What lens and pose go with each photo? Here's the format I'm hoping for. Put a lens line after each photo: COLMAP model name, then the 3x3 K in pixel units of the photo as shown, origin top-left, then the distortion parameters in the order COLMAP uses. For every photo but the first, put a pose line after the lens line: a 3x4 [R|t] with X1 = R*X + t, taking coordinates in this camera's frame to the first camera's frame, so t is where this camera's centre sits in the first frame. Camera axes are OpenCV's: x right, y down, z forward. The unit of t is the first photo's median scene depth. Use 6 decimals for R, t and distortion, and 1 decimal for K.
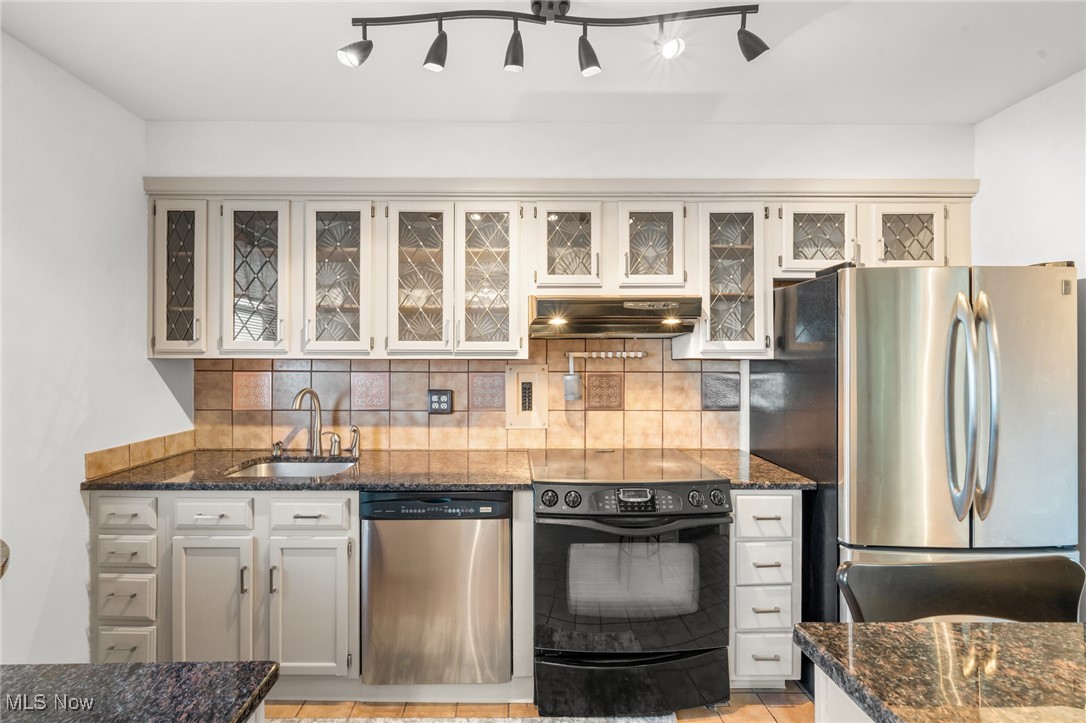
lens RADIAL K [[466.9, 0, 525.5], [0, 466.9, 362.5], [0, 0, 1]] dist [0.000119, 0.000091]
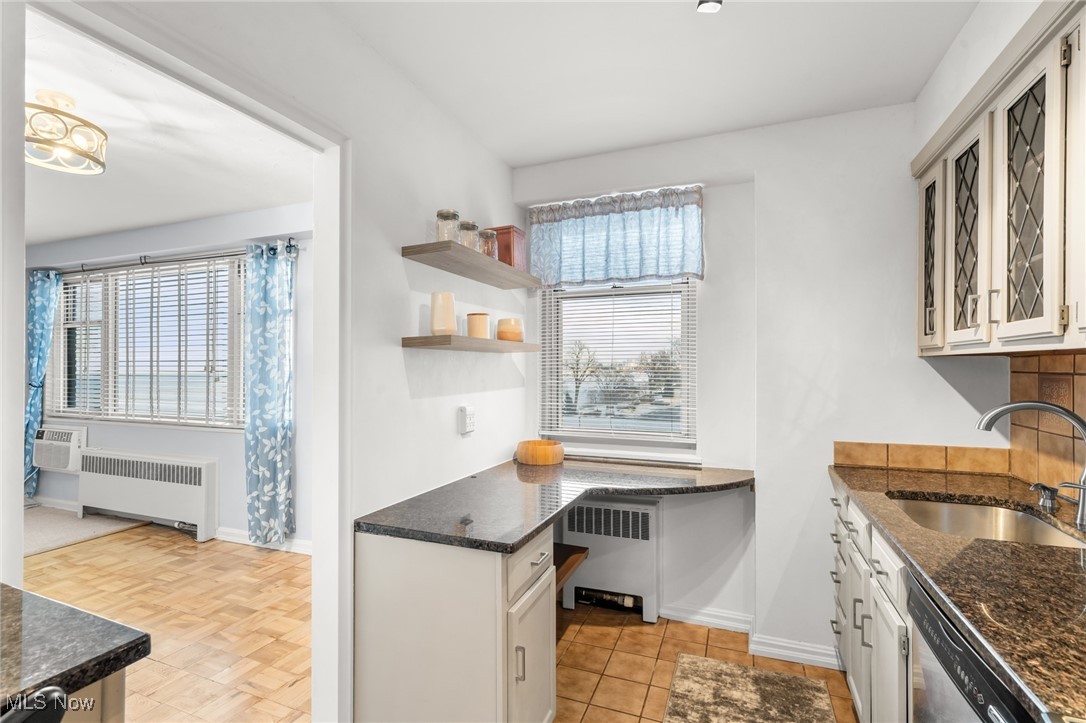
lens RADIAL K [[499.7, 0, 545.8], [0, 499.7, 367.9], [0, 0, 1]] dist [0.000896, -0.000269]
pose [[-0.374849, 0.001963, -0.927084, 0.346746], [-0.008779, 0.999945, 0.005666, 0.013118], [0.927044, 0.010263, -0.374811, 0.623696]]
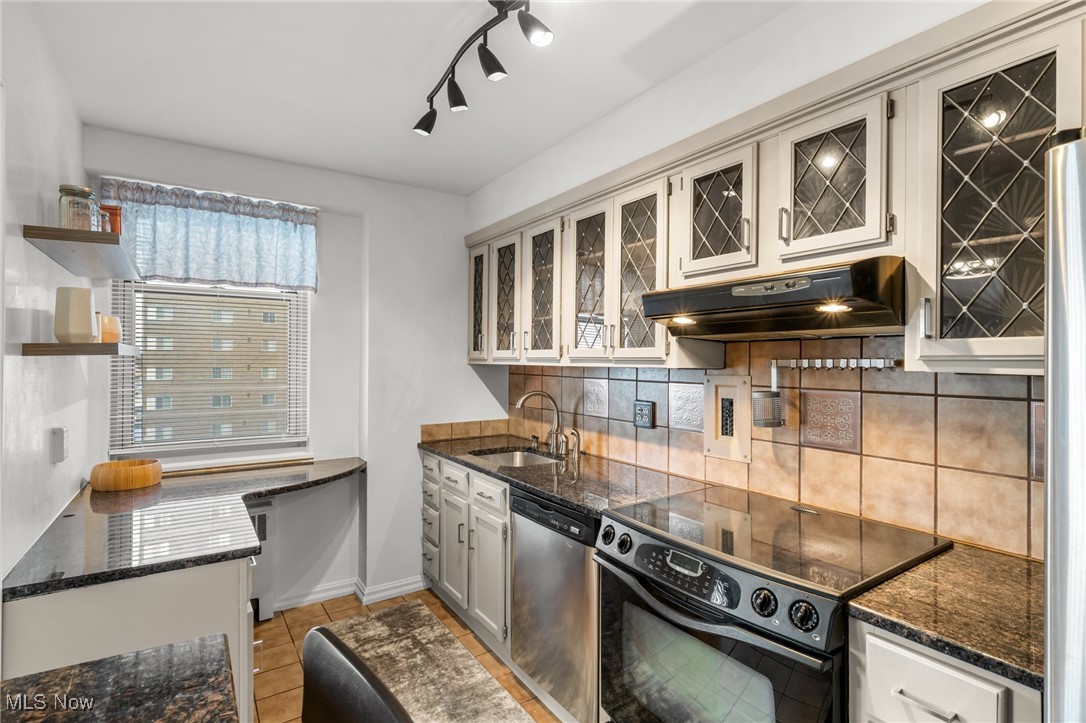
lens RADIAL K [[526.2, 0, 543.0], [0, 526.2, 361.5], [0, 0, 1]] dist [0.001824, 0.000041]
pose [[0.551226, 0.003995, -0.834346, 0.583234], [-0.012603, 0.999914, -0.003538, -0.012213], [0.834261, 0.012466, 0.551229, 0.283843]]
